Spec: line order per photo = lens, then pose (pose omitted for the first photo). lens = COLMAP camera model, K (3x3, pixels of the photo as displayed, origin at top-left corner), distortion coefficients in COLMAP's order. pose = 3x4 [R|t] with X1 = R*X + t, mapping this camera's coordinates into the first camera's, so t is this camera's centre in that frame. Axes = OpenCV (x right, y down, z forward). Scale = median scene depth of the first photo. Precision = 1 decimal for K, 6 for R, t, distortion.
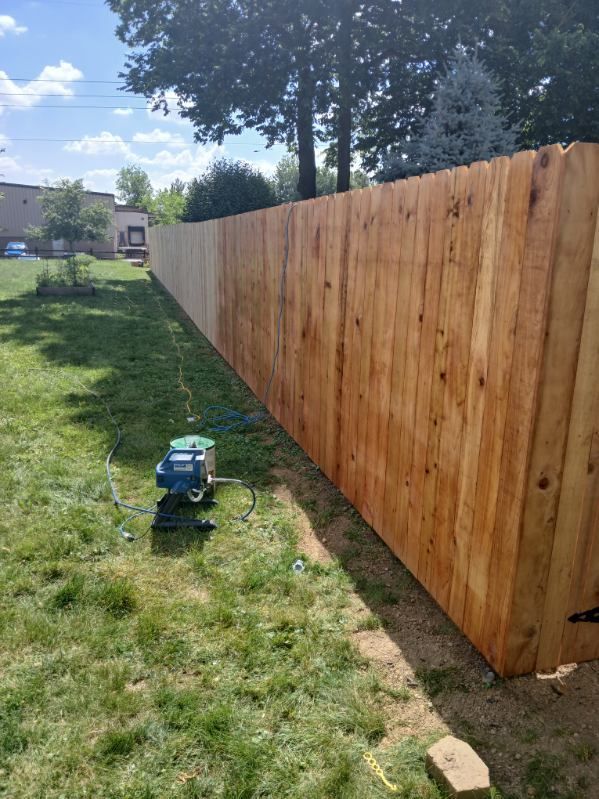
lens RADIAL K [[619.2, 0, 294.8], [0, 619.2, 391.7], [0, 0, 1]] dist [0.028535, -0.070204]
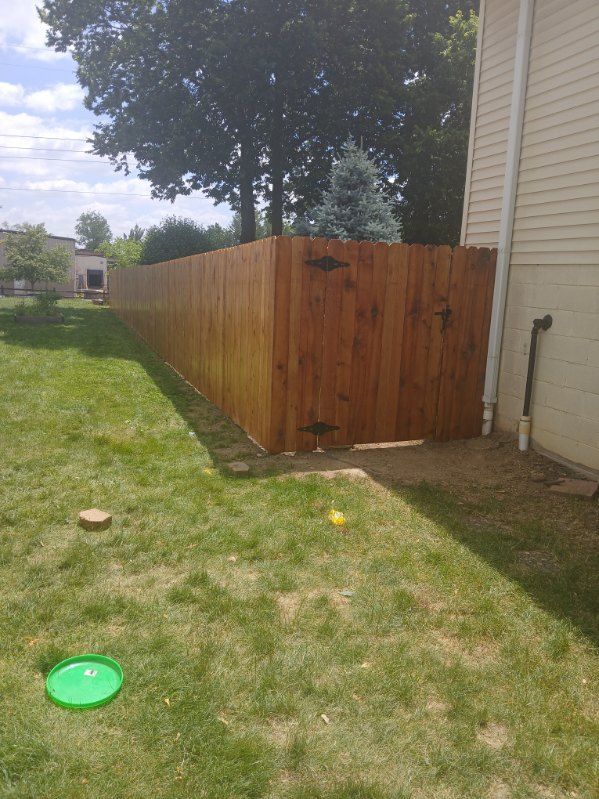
lens RADIAL K [[619.2, 0, 301.1], [0, 619.2, 406.6], [0, 0, 1]] dist [0.028535, -0.070204]
pose [[0.996937, 0.009538, 0.077626, 0.034944], [-0.005533, 0.998650, -0.051640, 0.052219], [-0.078013, 0.051052, 0.995644, -0.177795]]
